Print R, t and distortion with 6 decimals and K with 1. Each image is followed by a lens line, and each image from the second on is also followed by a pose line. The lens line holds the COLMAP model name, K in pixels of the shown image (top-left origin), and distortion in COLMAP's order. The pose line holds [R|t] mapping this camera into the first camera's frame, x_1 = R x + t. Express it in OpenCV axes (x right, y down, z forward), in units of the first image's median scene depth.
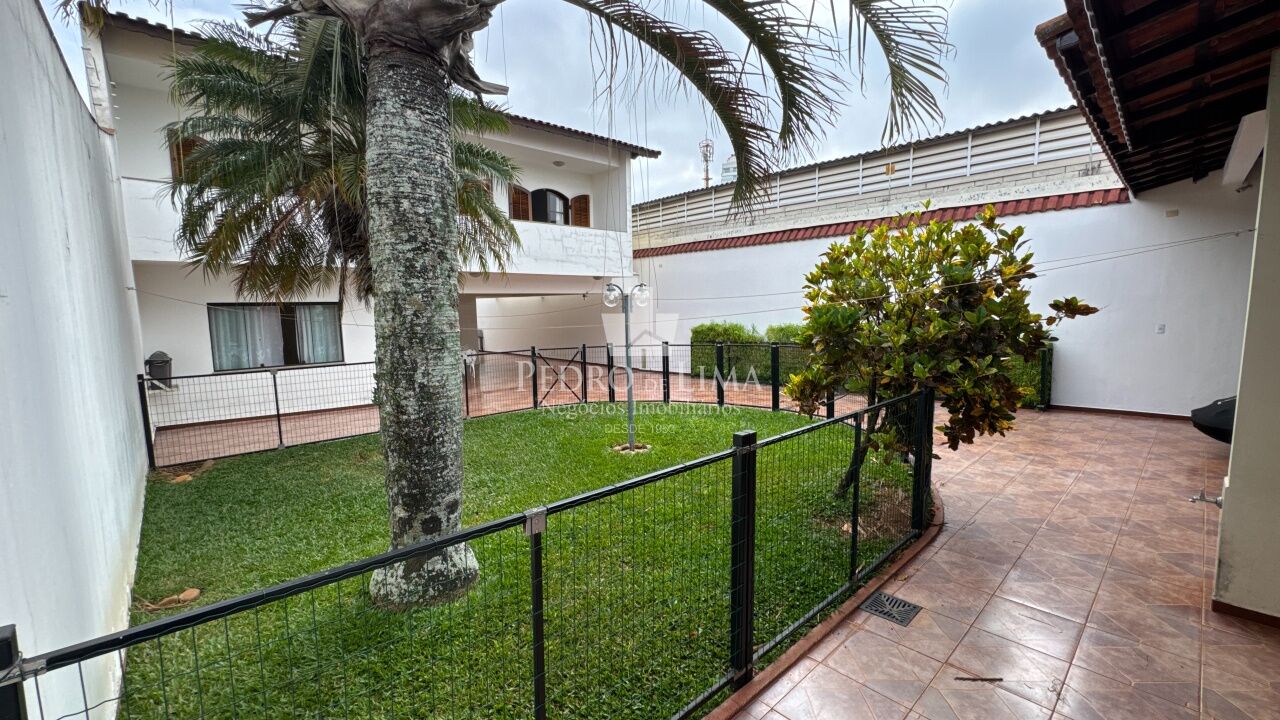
lens RADIAL K [[512.1, 0, 638.8], [0, 512.1, 362.6], [0, 0, 1]] dist [-0.004906, -0.000349]
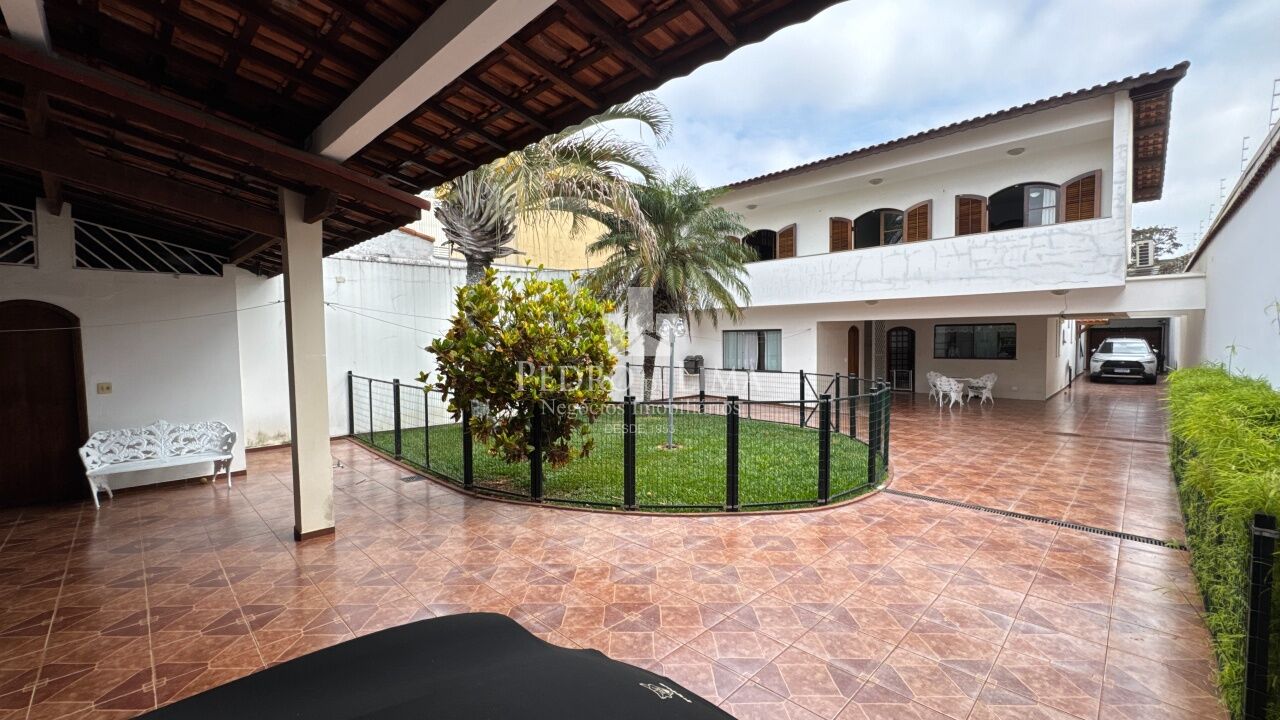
lens RADIAL K [[512.1, 0, 640.4], [0, 512.1, 364.1], [0, 0, 1]] dist [-0.004906, -0.000349]
pose [[0.057576, 0.073615, -0.995623, 1.135905], [-0.101808, 0.992512, 0.067497, -0.107268], [0.993136, 0.097477, 0.064640, 0.747903]]
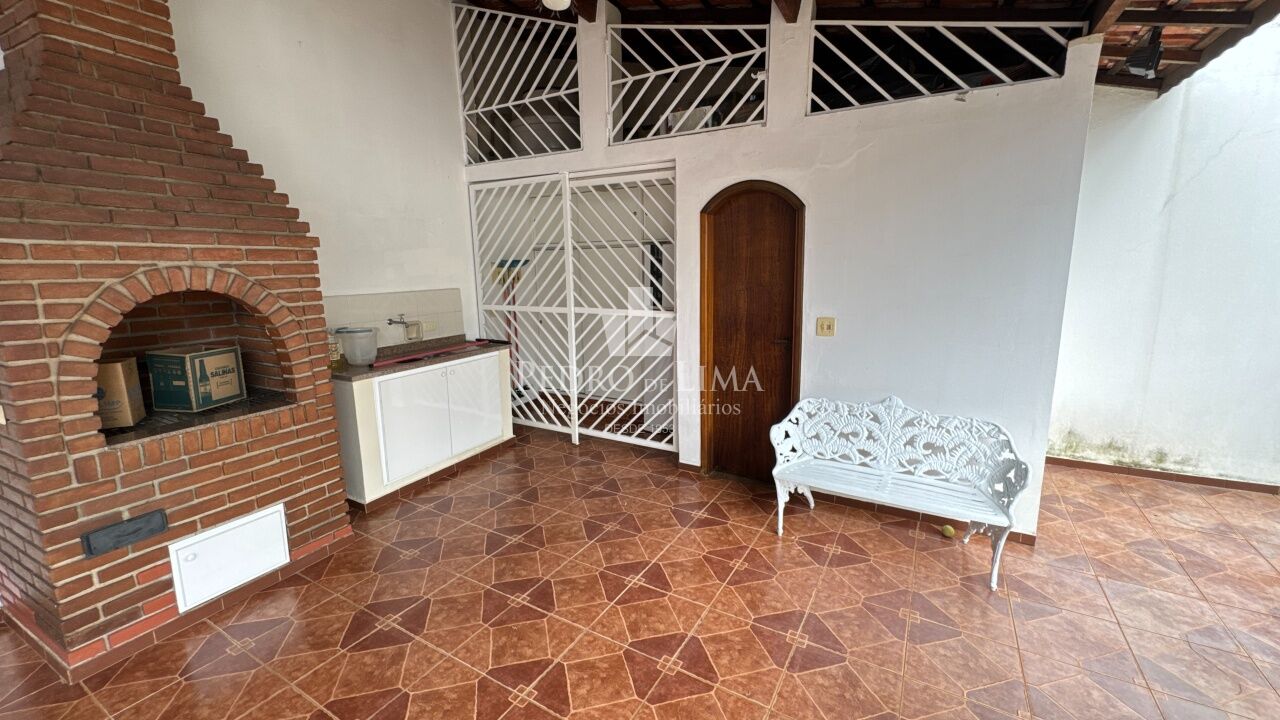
lens RADIAL K [[512.1, 0, 639.4], [0, 512.1, 357.5], [0, 0, 1]] dist [-0.004906, -0.000349]
pose [[-0.953070, 0.088919, -0.289399, 0.582792], [0.001107, 0.956914, 0.290370, -0.038210], [0.302749, 0.276423, -0.912104, 0.343359]]
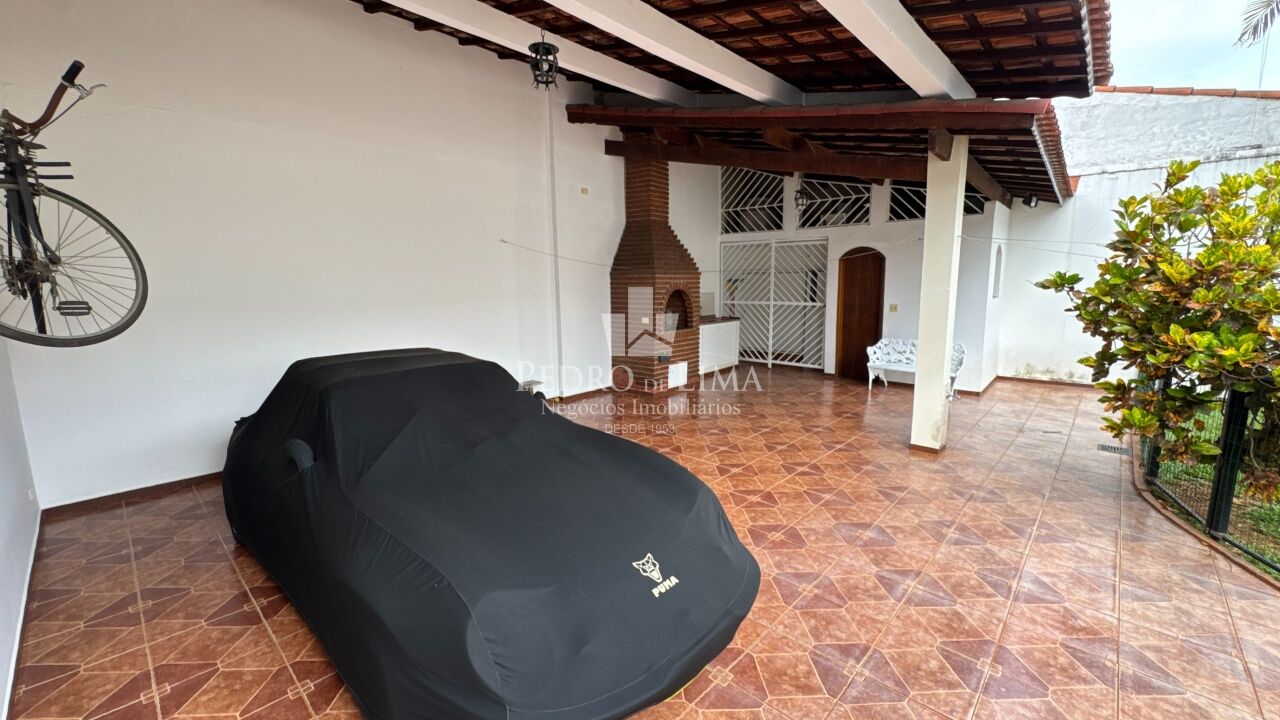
lens RADIAL K [[512.1, 0, 639.9], [0, 512.1, 358.9], [0, 0, 1]] dist [-0.004906, -0.000349]
pose [[-0.995669, 0.046687, -0.080394, 0.936953], [0.023976, 0.964458, 0.263144, -0.130918], [0.089821, 0.260077, -0.961401, 1.027940]]
